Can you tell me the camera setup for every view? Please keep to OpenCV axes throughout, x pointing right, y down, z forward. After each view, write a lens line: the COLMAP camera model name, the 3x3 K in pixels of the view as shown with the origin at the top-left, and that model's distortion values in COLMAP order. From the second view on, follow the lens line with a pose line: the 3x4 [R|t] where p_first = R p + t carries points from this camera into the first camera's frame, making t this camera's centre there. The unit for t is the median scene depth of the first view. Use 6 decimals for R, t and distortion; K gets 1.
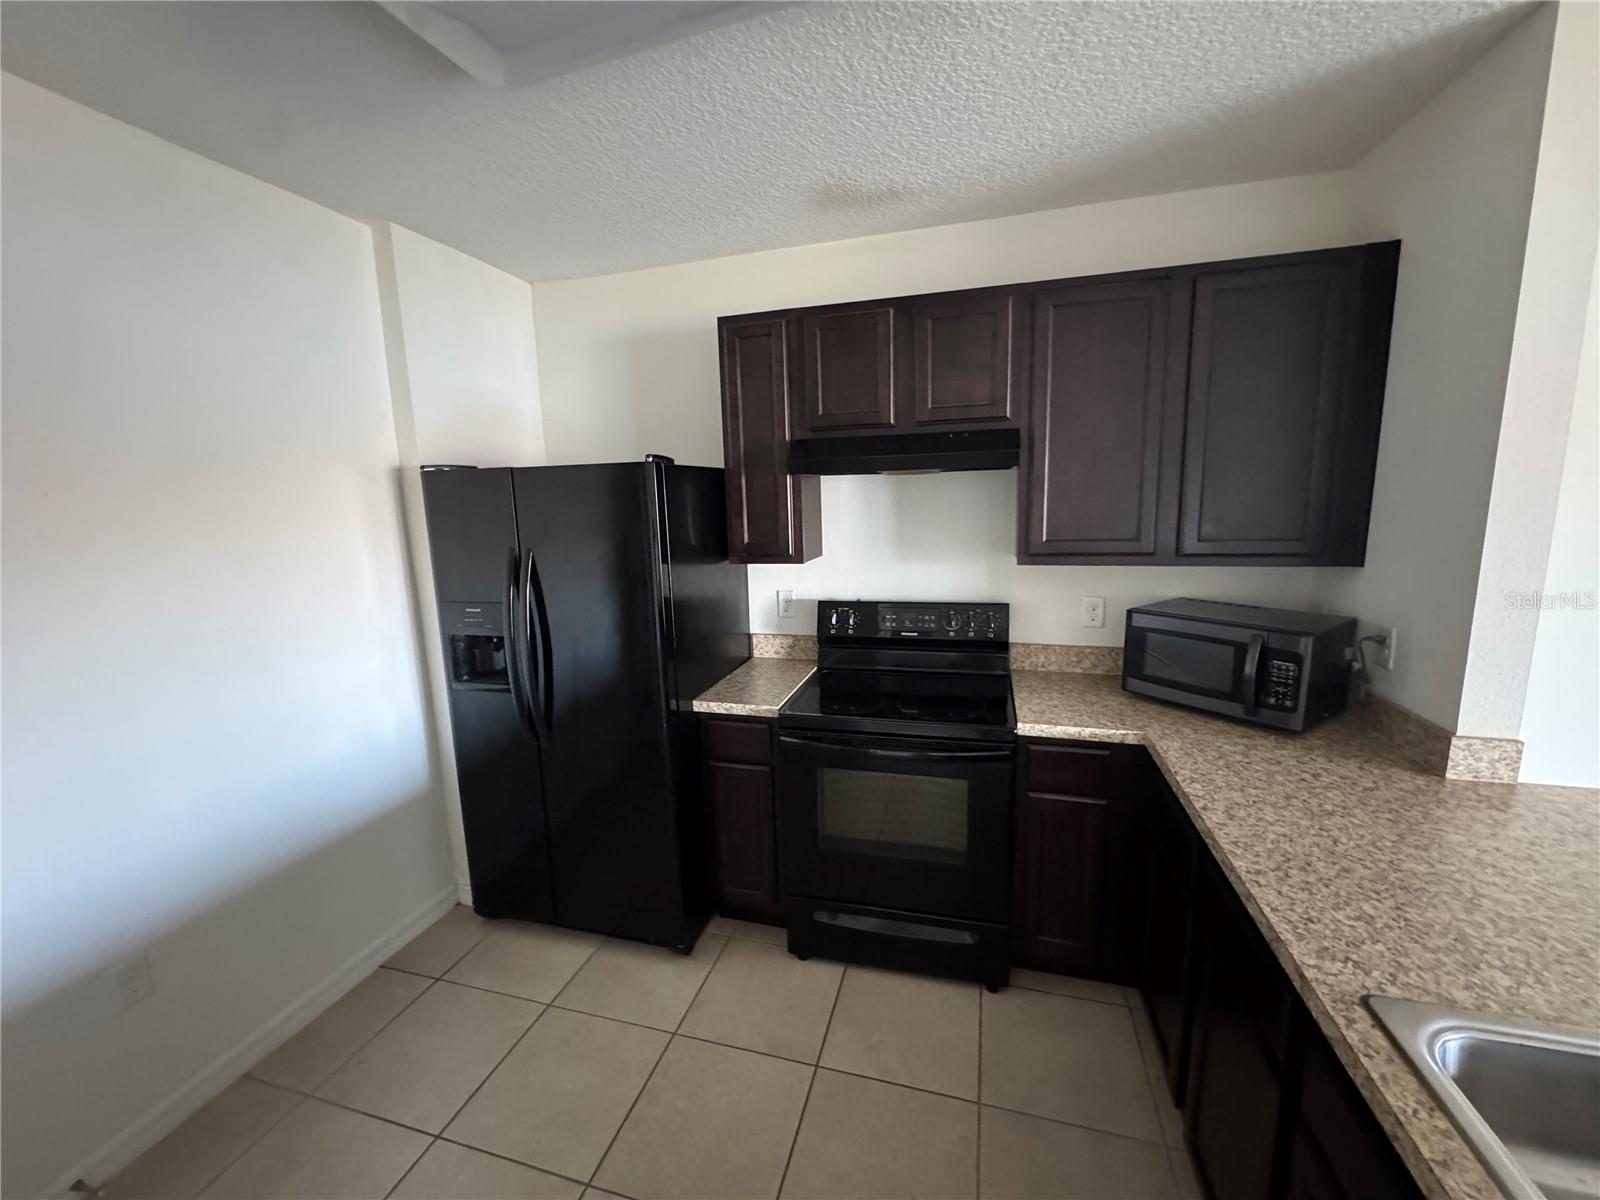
lens RADIAL K [[636.2, 0, 800.0], [0, 636.2, 600.0], [0, 0, 1]] dist [0.000764, -0.000074]
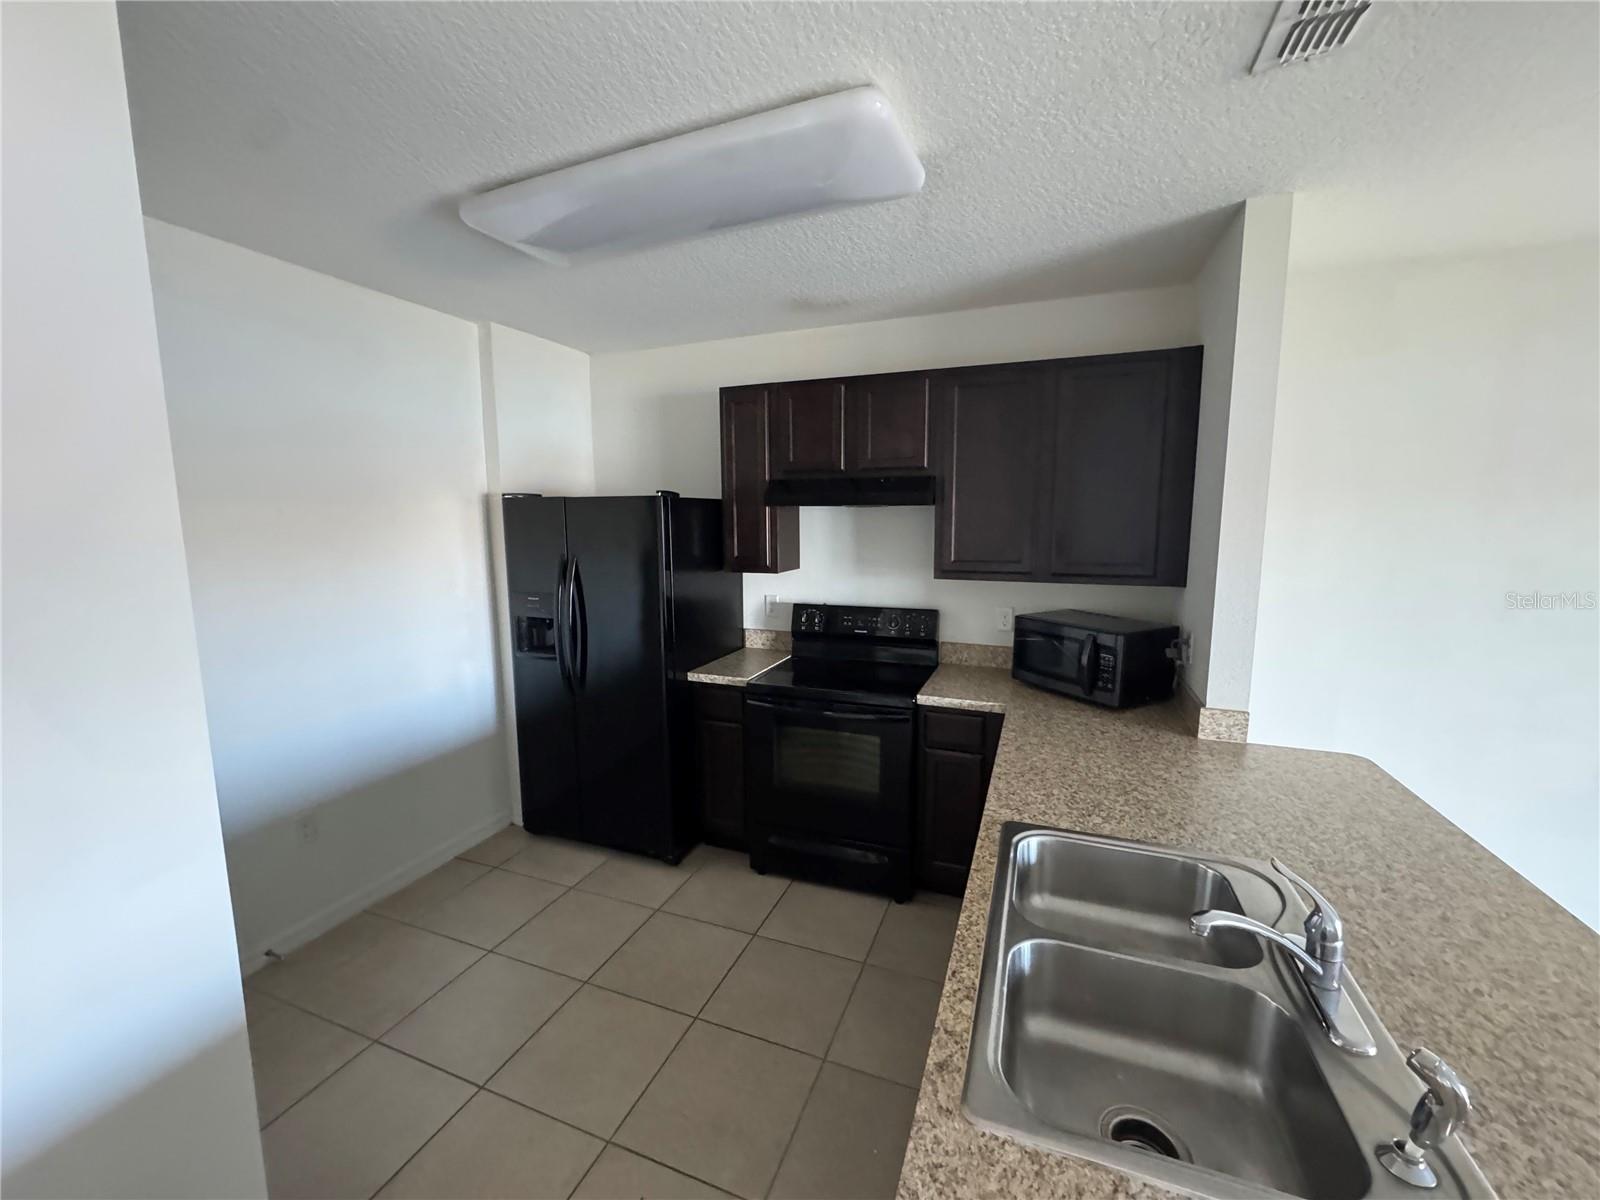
lens RADIAL K [[636.2, 0, 800.0], [0, 636.2, 600.0], [0, 0, 1]] dist [0.000764, -0.000074]
pose [[0.995477, 0.035659, -0.088059, 0.180216], [-0.038384, 0.998829, -0.029440, 0.036530], [0.086906, 0.032687, 0.995680, -0.316848]]
